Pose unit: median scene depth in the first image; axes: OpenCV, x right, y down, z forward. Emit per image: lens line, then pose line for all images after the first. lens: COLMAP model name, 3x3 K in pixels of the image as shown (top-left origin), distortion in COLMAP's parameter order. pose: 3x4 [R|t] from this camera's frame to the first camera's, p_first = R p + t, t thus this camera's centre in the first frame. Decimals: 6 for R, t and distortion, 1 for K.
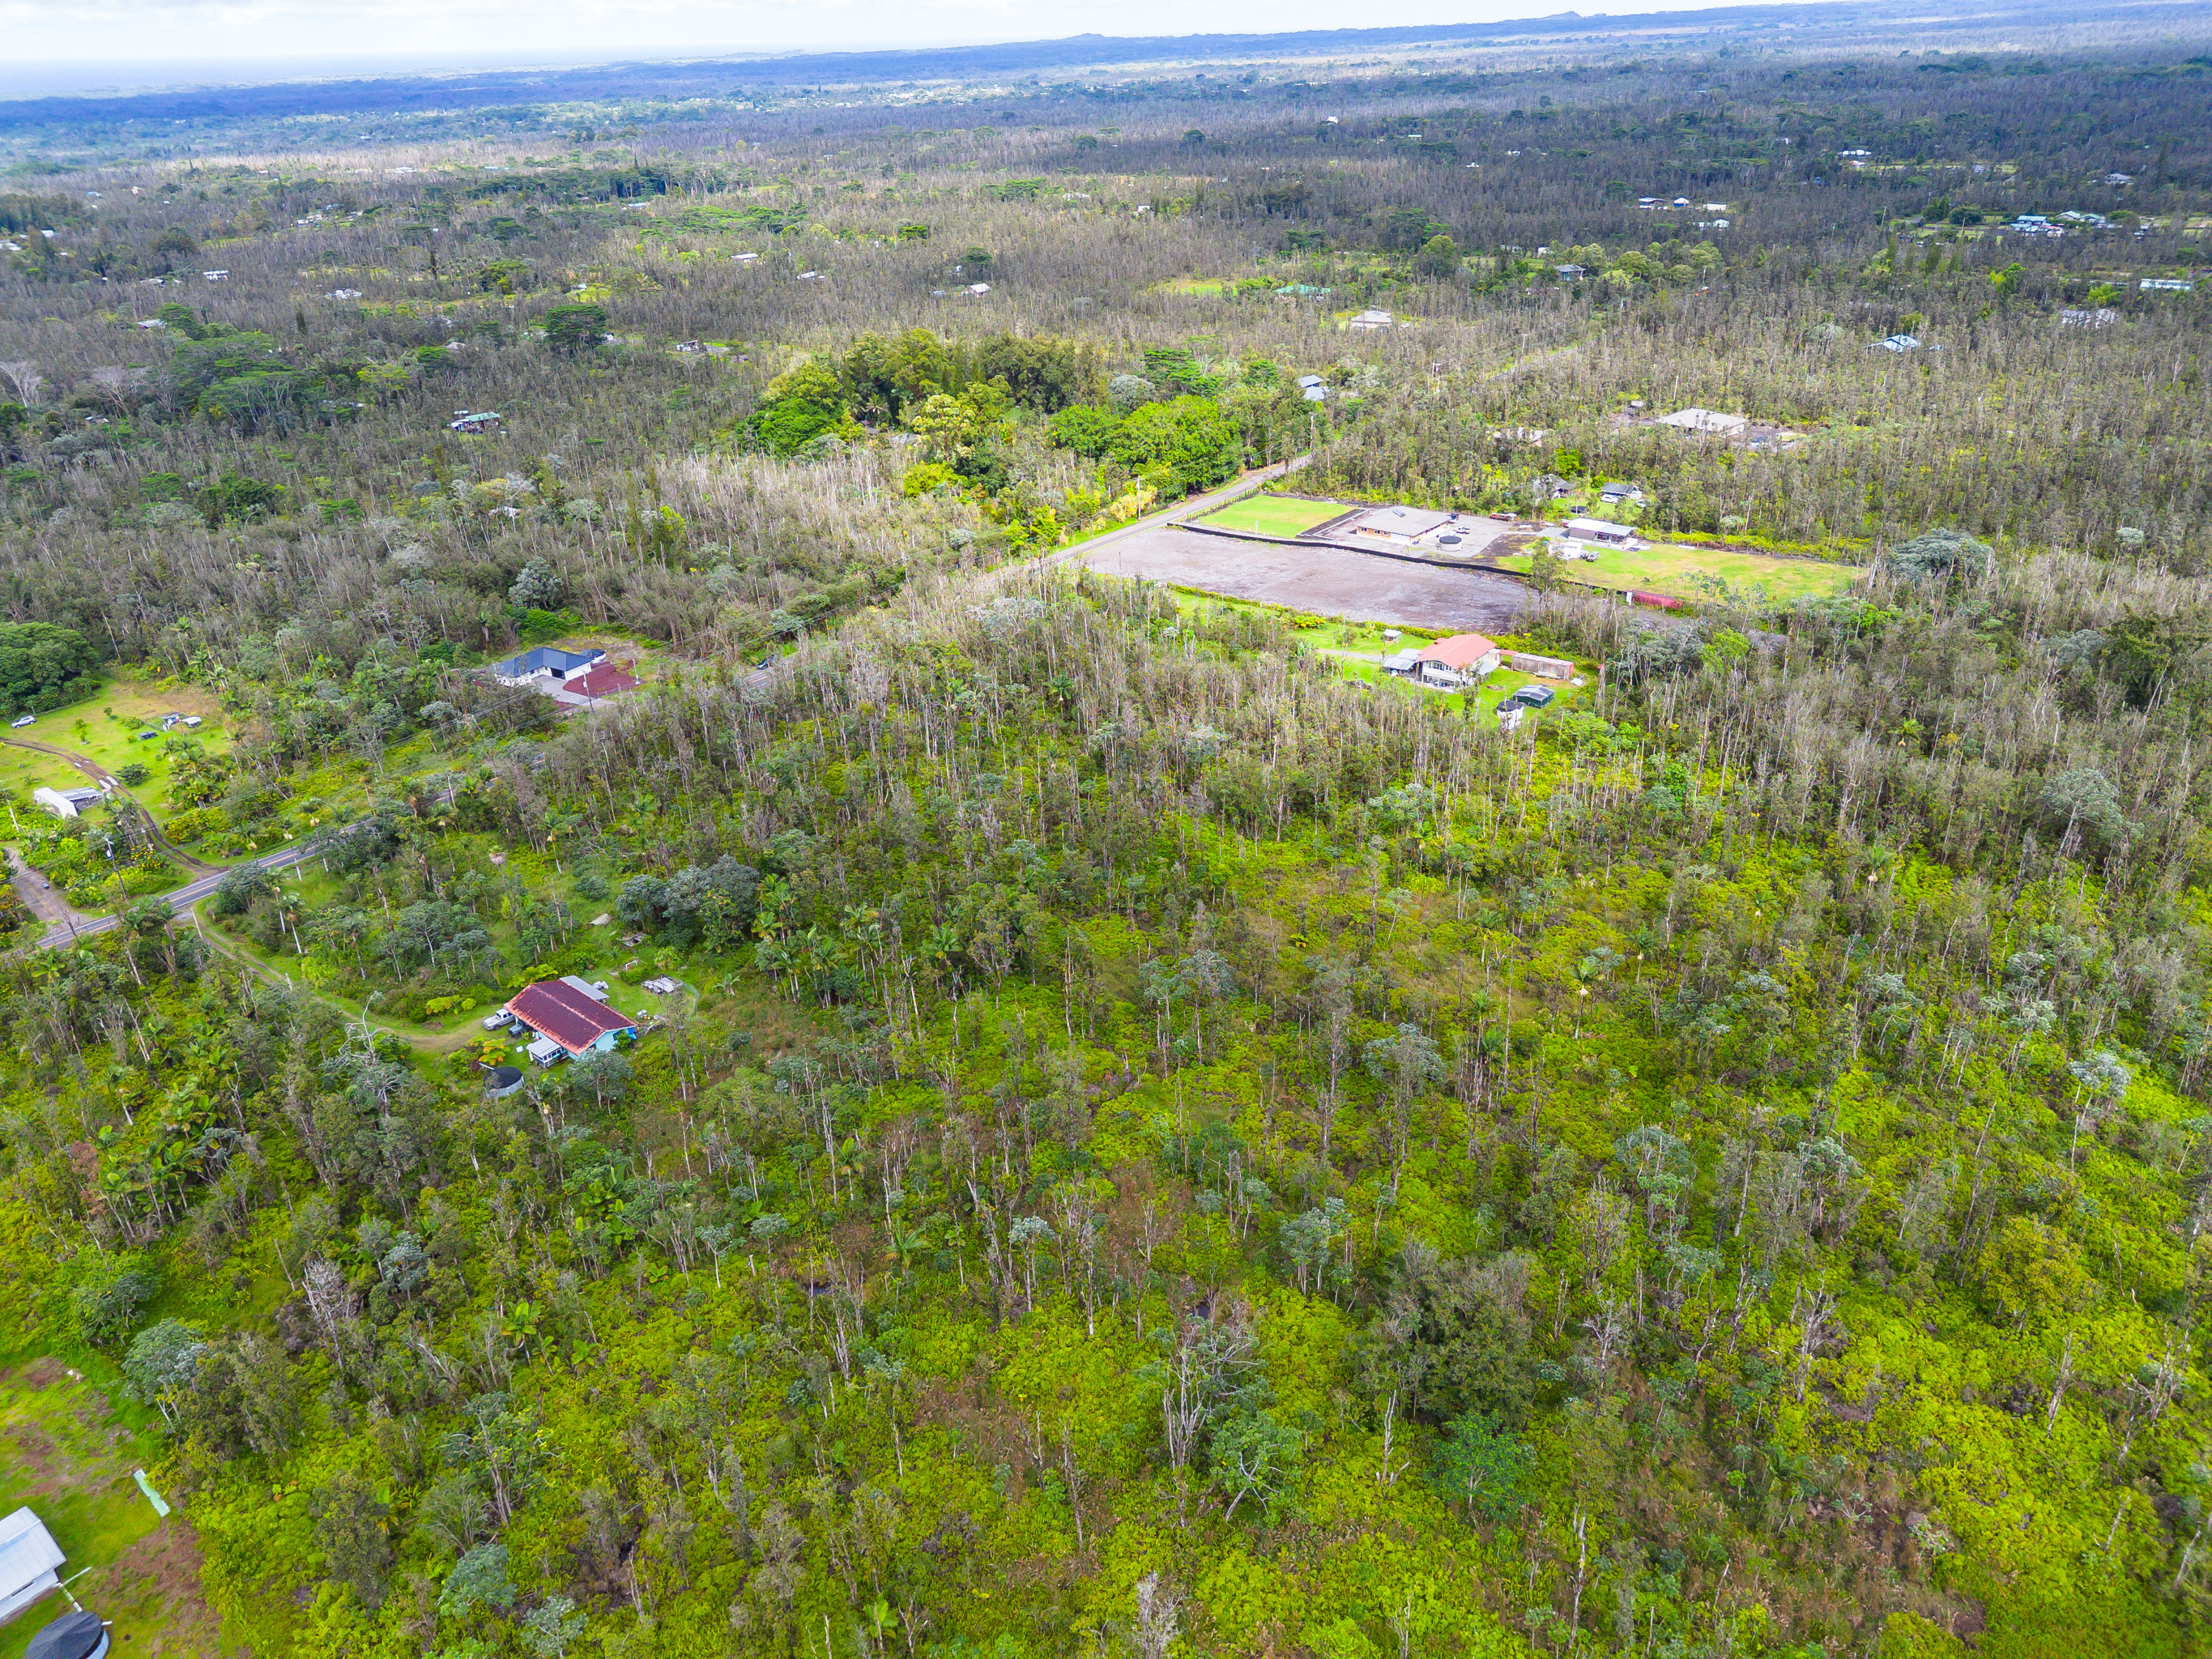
lens RADIAL K [[1544.3, 0, 1106.0], [0, 1544.3, 829.5], [0, 0, 1]] dist [0.070478, -0.068903]
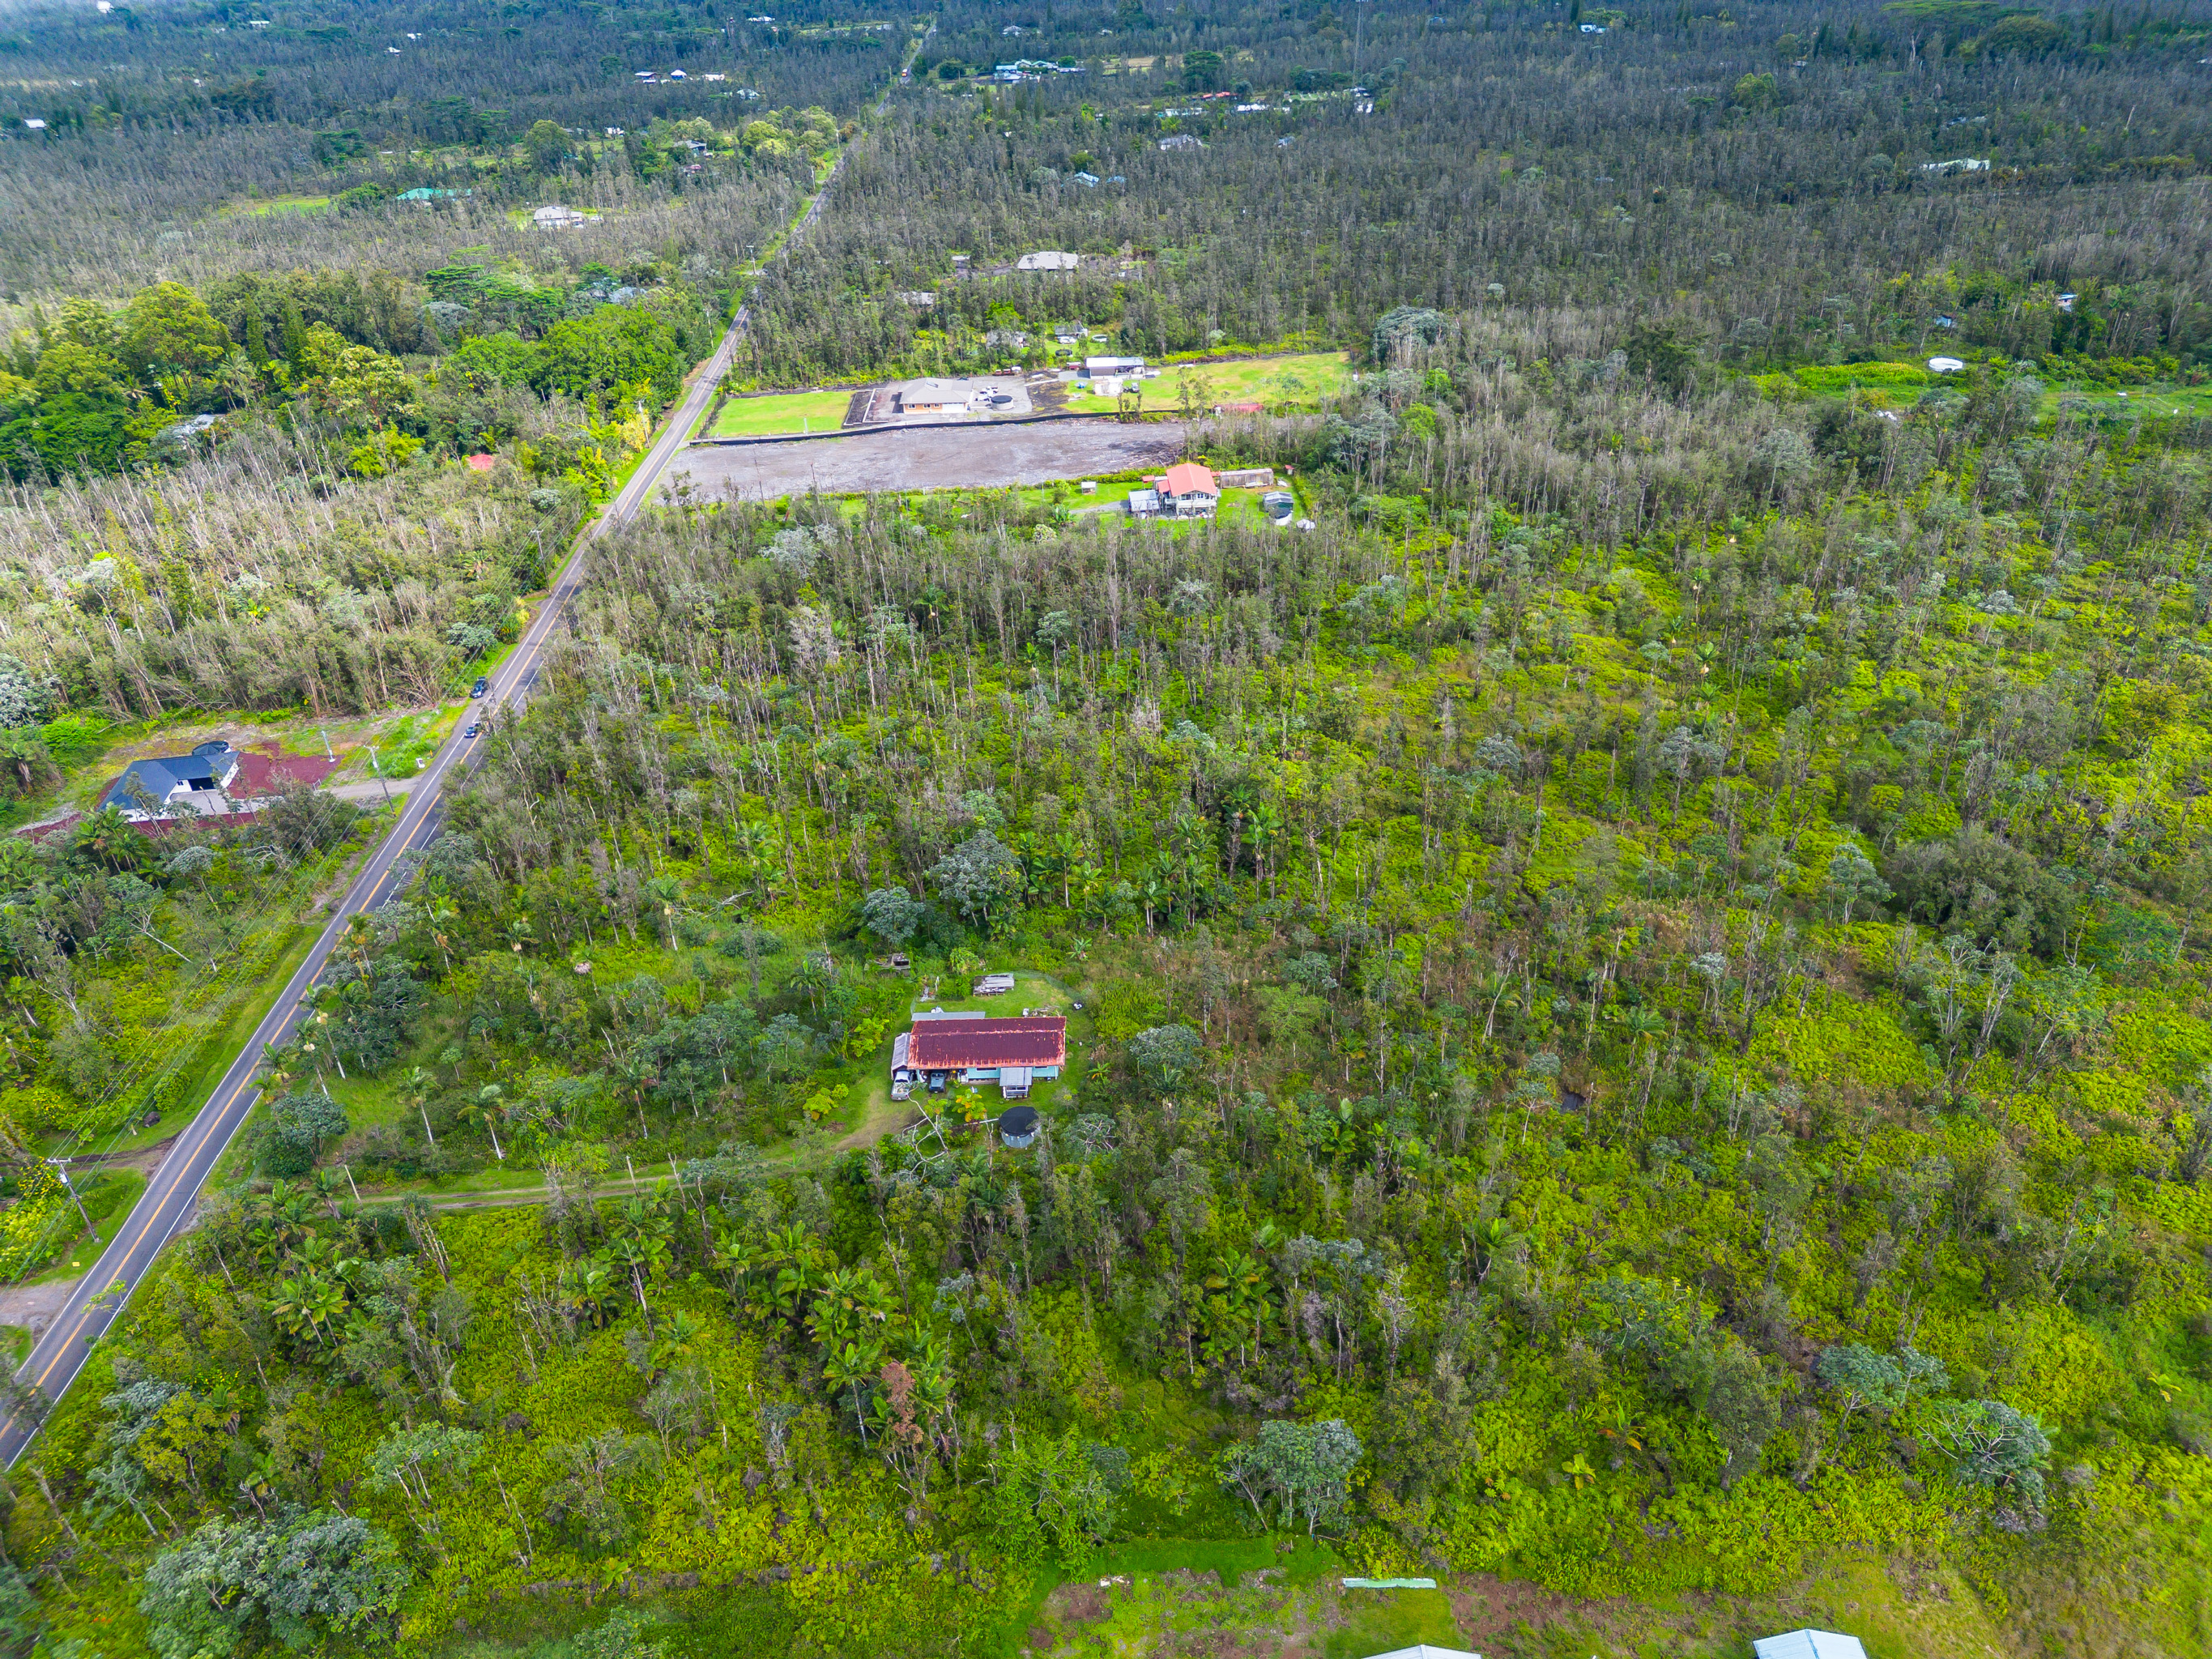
lens RADIAL K [[1544.3, 0, 1106.0], [0, 1544.3, 829.5], [0, 0, 1]] dist [0.070478, -0.068903]
pose [[0.757029, -0.339170, 0.558453, -0.411844], [0.303924, 0.939411, 0.158547, -0.061979], [-0.578392, 0.049702, 0.814244, 0.137087]]
